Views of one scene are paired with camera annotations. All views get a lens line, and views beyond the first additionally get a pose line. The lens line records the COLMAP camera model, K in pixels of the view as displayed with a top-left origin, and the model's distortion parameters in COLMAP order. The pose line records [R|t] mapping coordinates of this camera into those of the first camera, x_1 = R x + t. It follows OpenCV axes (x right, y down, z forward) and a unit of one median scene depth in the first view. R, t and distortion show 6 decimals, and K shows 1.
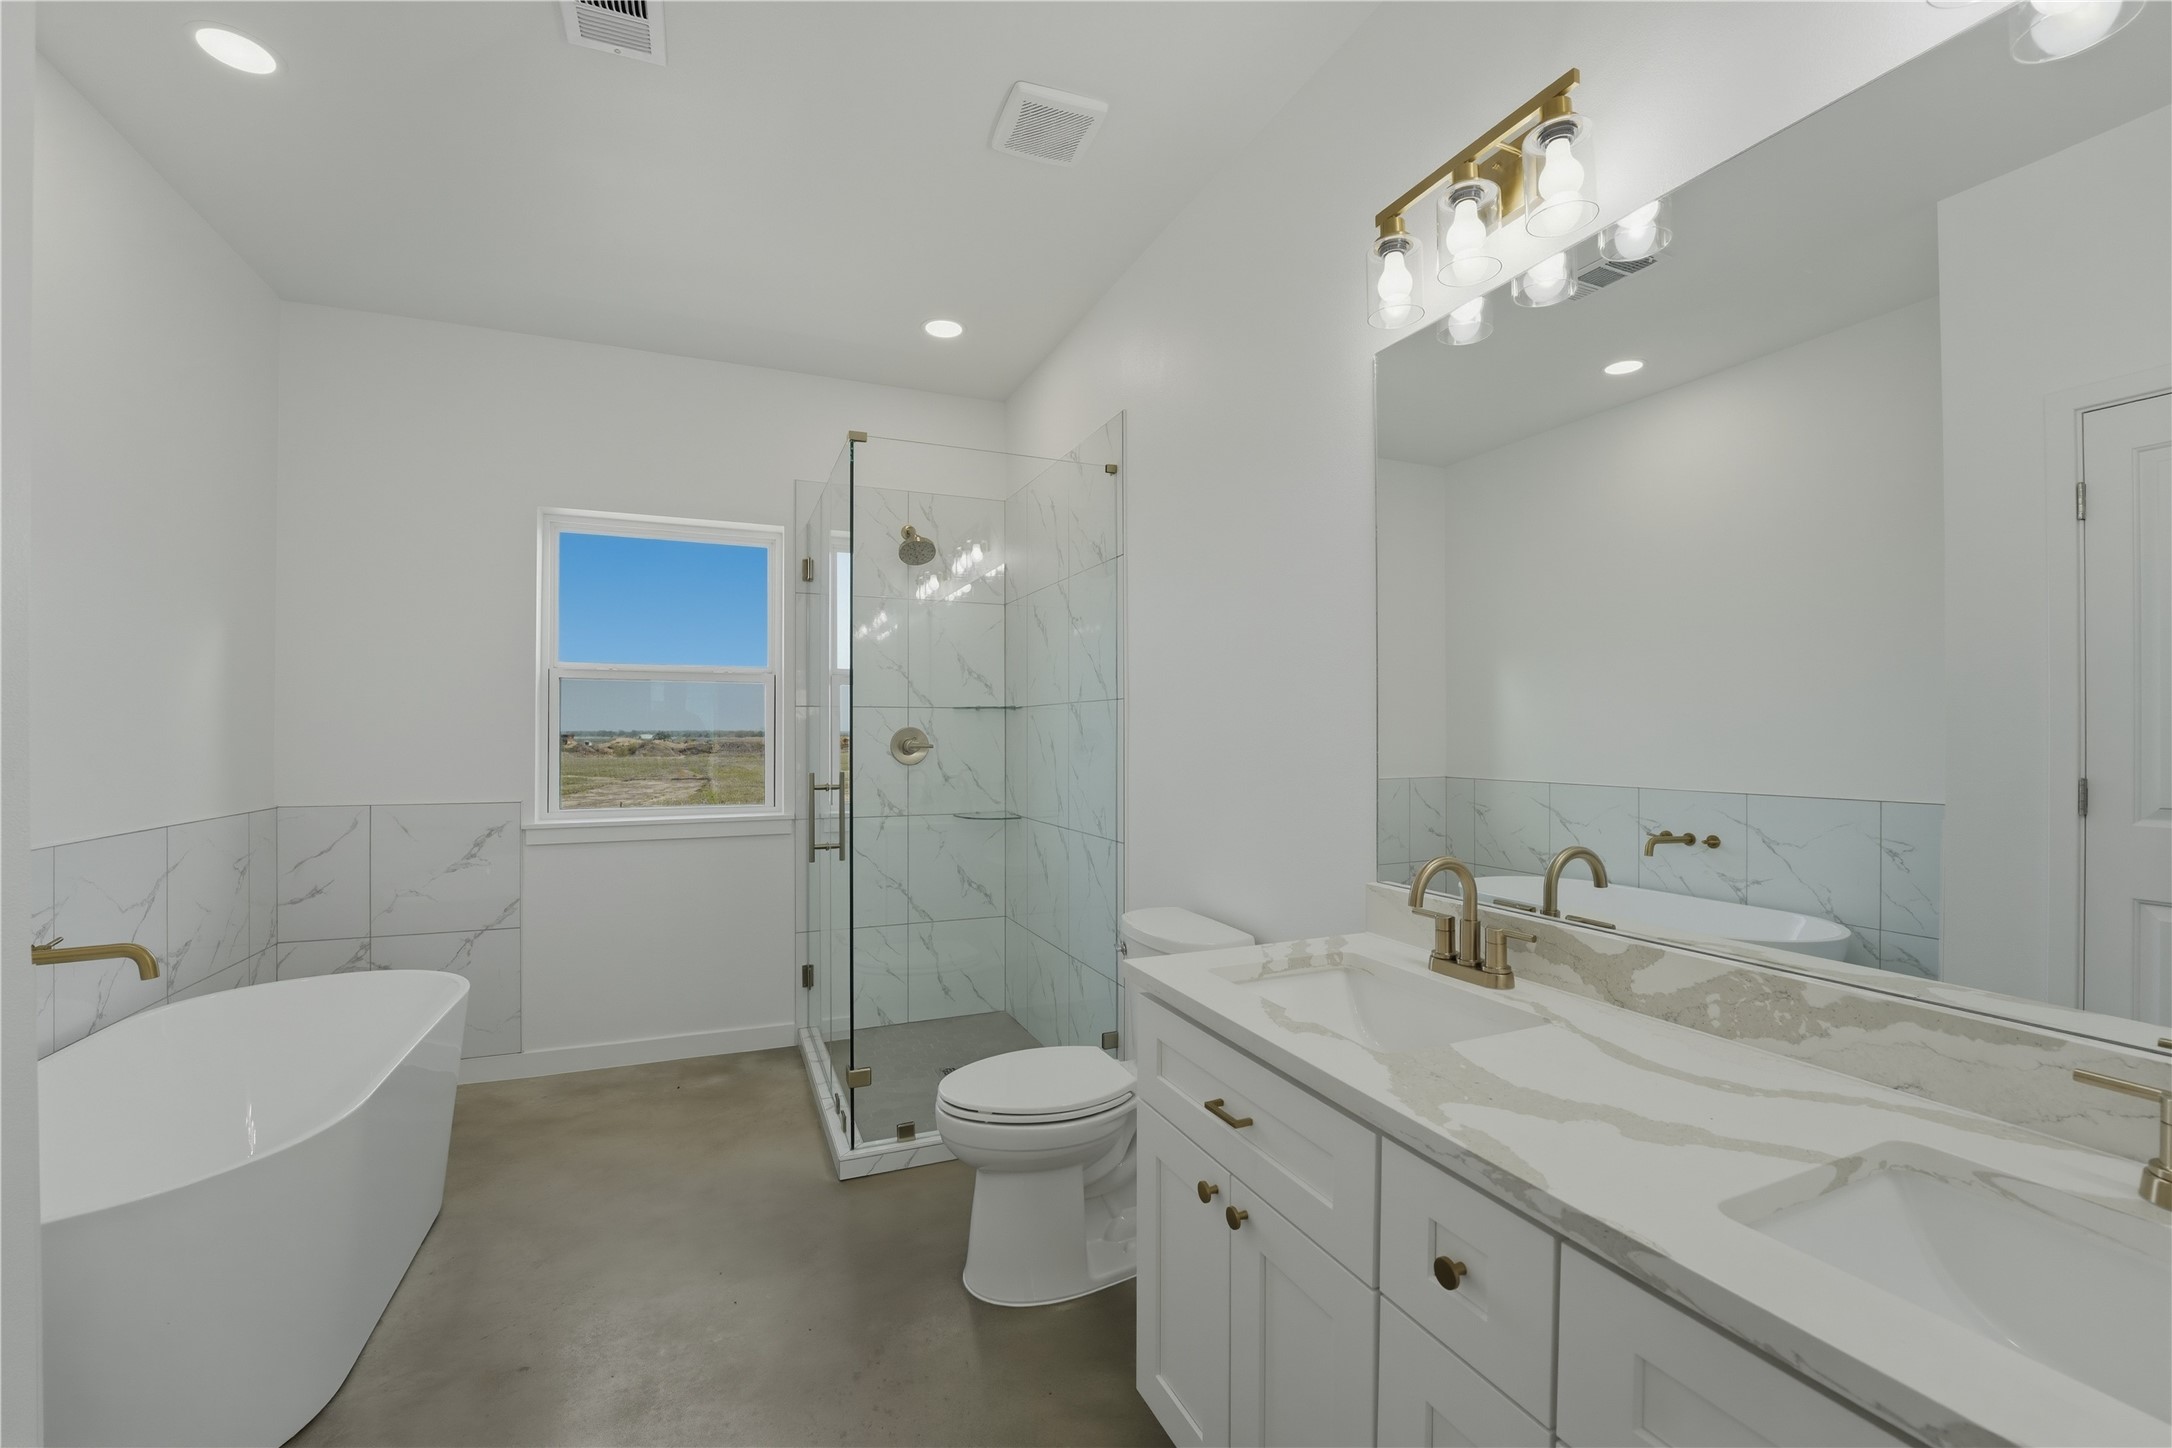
lens RADIAL K [[895.3, 0, 1089.6], [0, 895.3, 731.8], [0, 0, 1]] dist [-0.018243, 0.001352]
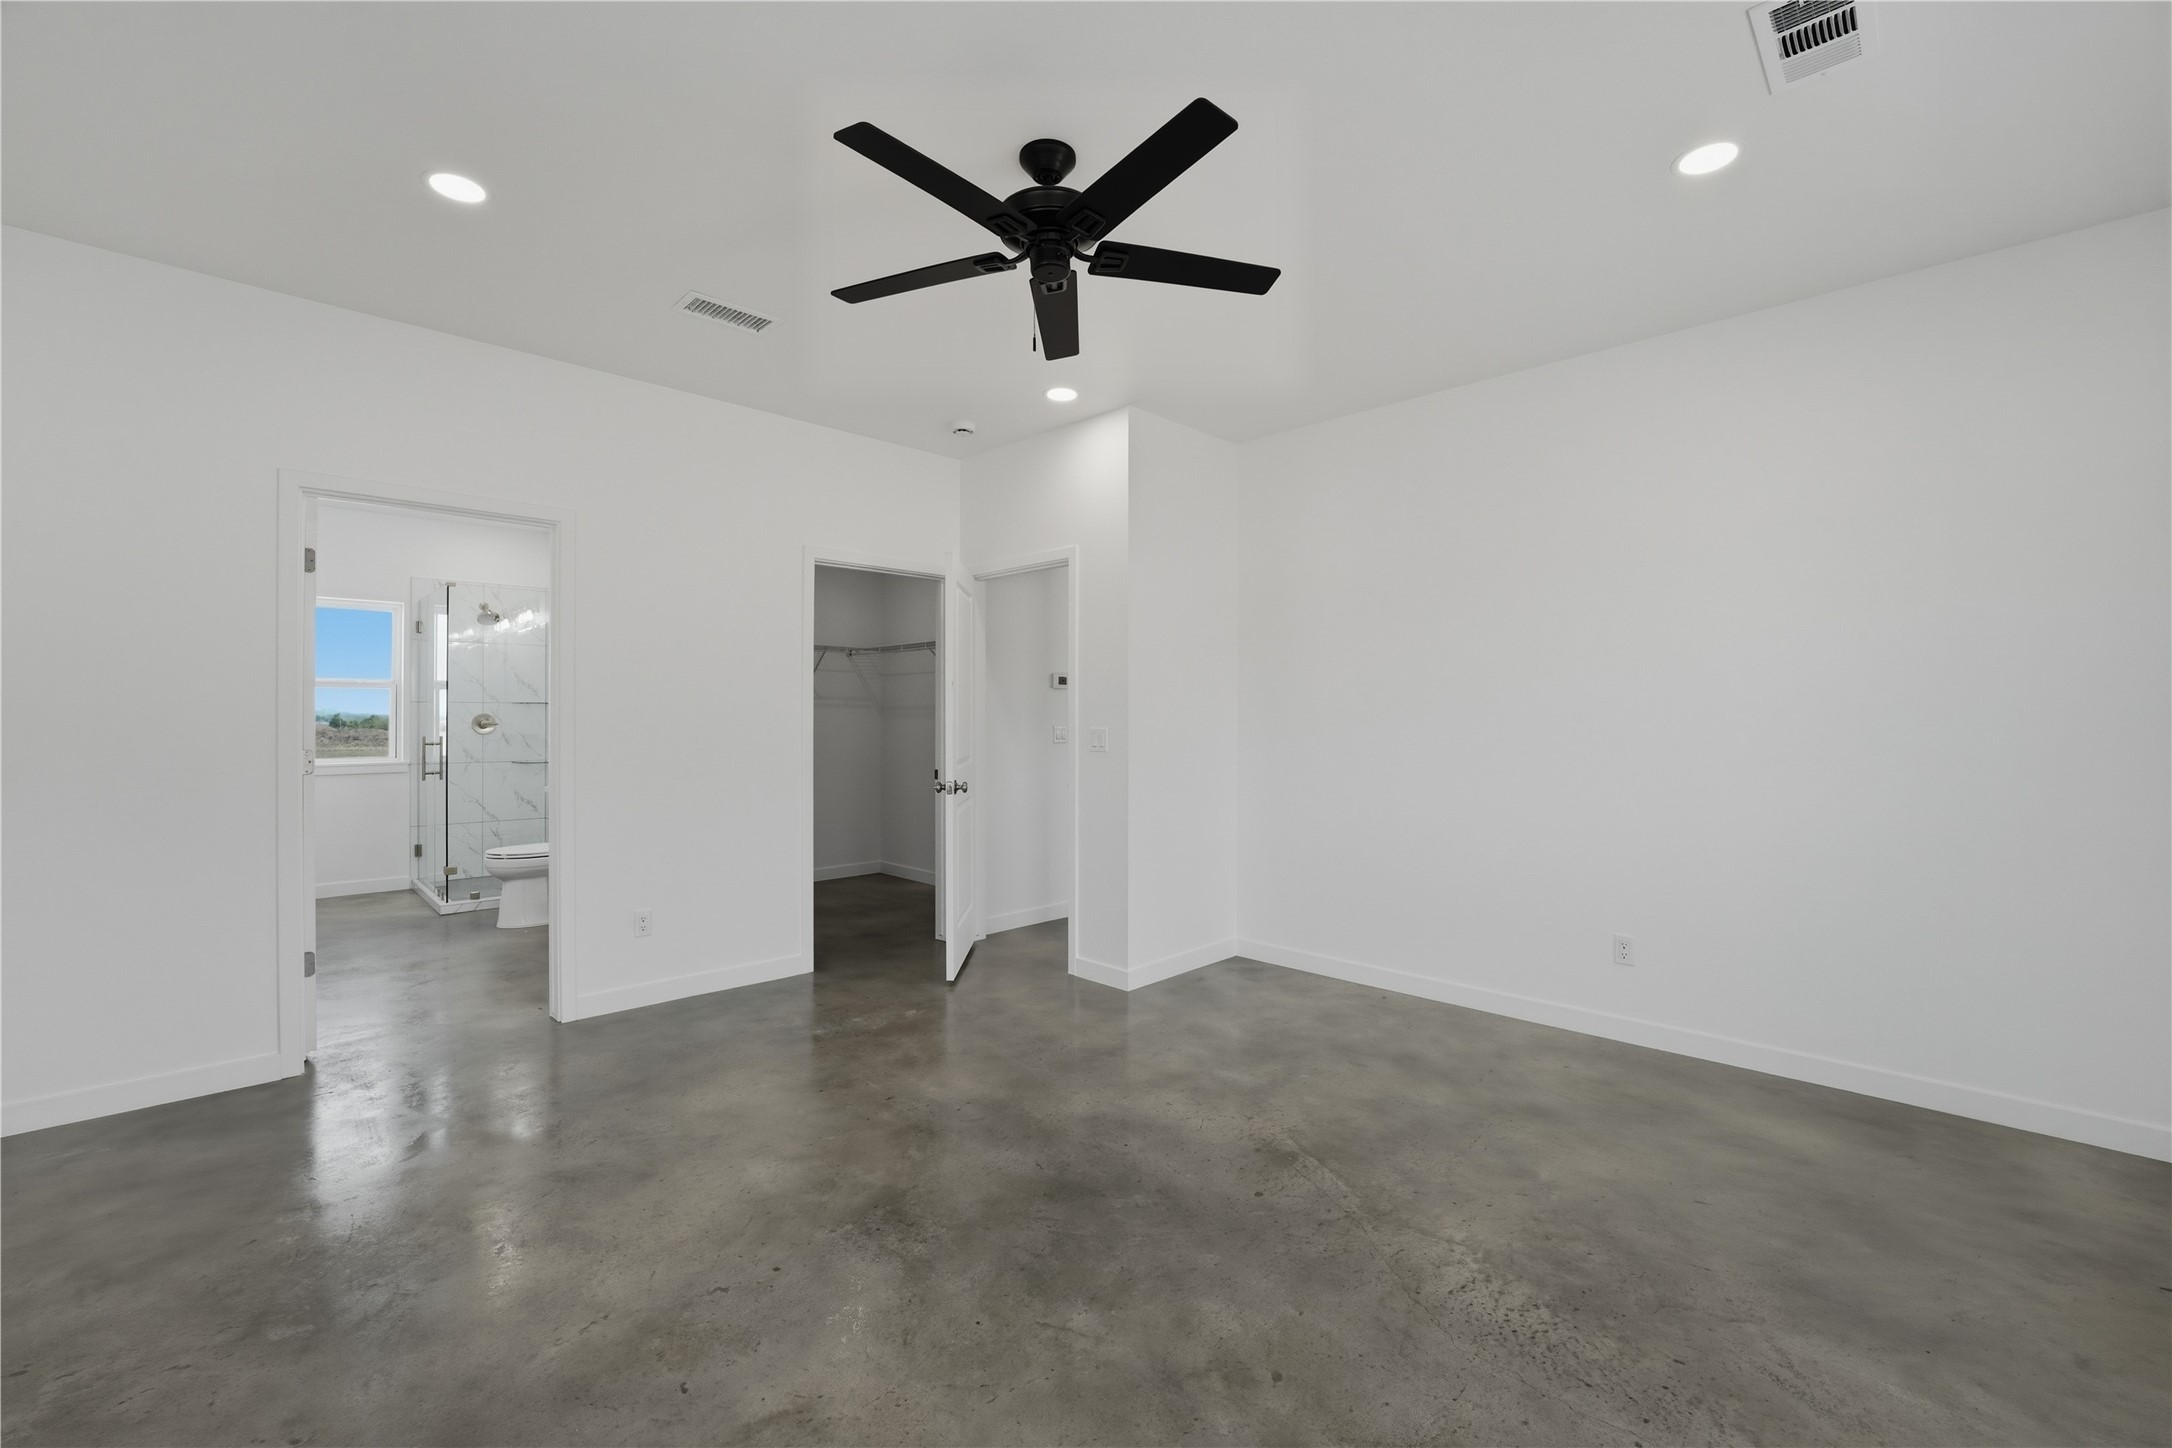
lens RADIAL K [[895.3, 0, 1074.0], [0, 895.3, 728.1], [0, 0, 1]] dist [-0.018243, 0.001352]
pose [[0.936916, 0.005989, 0.349503, 0.298130], [-0.011448, 0.999843, 0.013556, -0.013751], [-0.349366, -0.016702, 0.936837, -1.136243]]
